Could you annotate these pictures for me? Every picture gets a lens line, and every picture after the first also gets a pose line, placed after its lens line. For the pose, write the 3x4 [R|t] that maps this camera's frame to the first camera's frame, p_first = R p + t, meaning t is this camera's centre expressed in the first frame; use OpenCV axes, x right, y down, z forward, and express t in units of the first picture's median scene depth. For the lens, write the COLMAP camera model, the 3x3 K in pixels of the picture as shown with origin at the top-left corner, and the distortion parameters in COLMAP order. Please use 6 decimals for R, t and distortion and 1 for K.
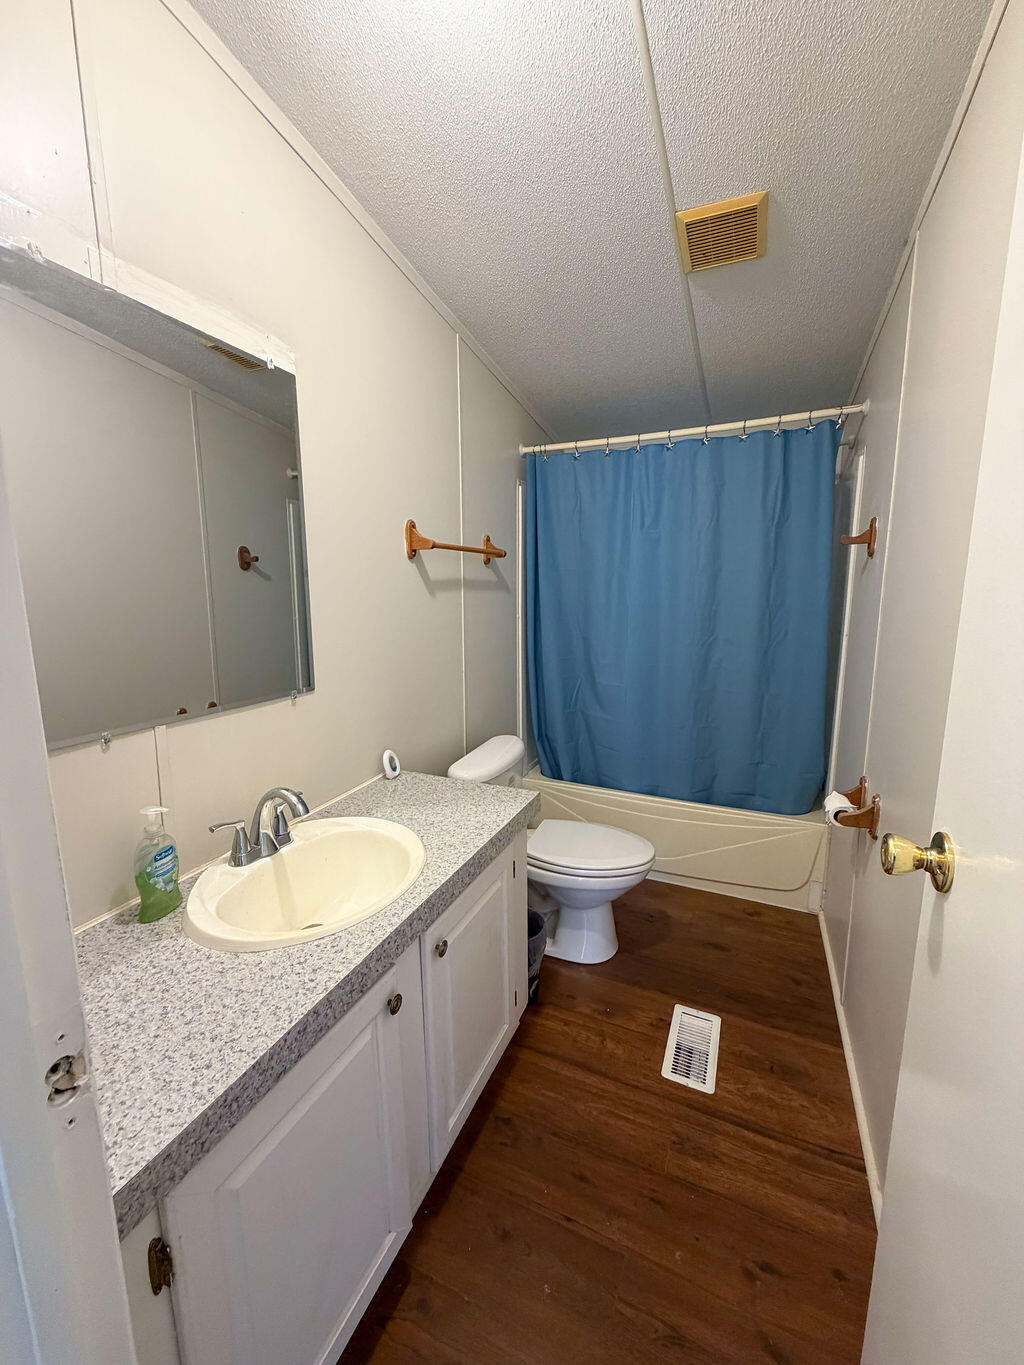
lens RADIAL K [[550.0, 0, 506.9], [0, 550.0, 681.0], [0, 0, 1]] dist [0.000150, 0.000185]
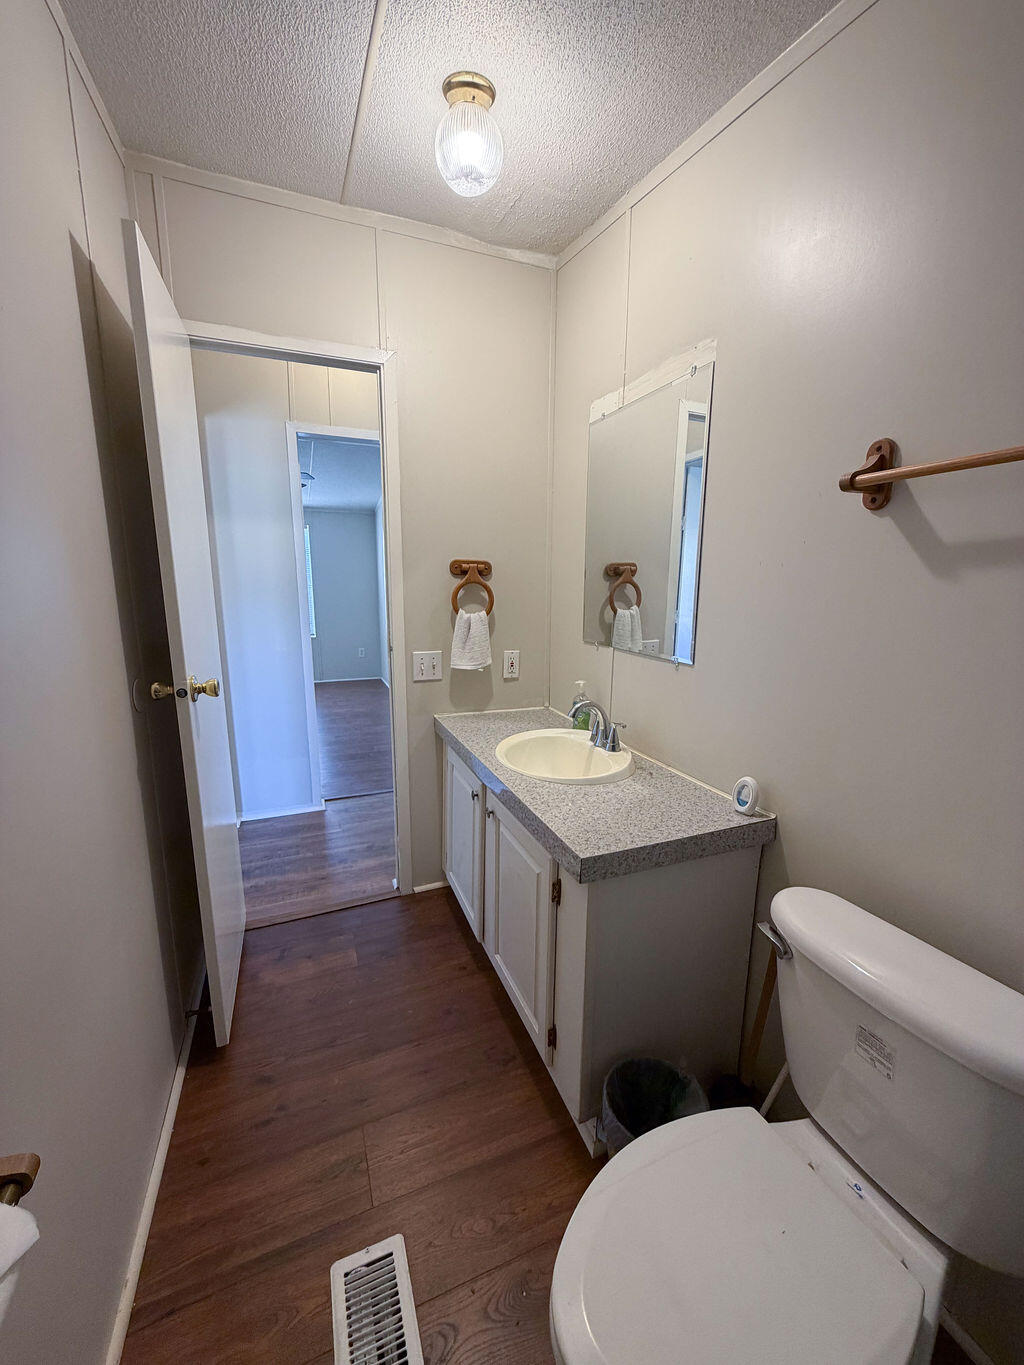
lens RADIAL K [[550.0, 0, 506.9], [0, 550.0, 681.0], [0, 0, 1]] dist [0.000150, 0.000185]
pose [[-0.704869, 0.130532, -0.697224, 0.611042], [-0.119357, 0.947082, 0.297975, -0.216843], [0.699223, 0.293252, -0.651989, 1.392509]]
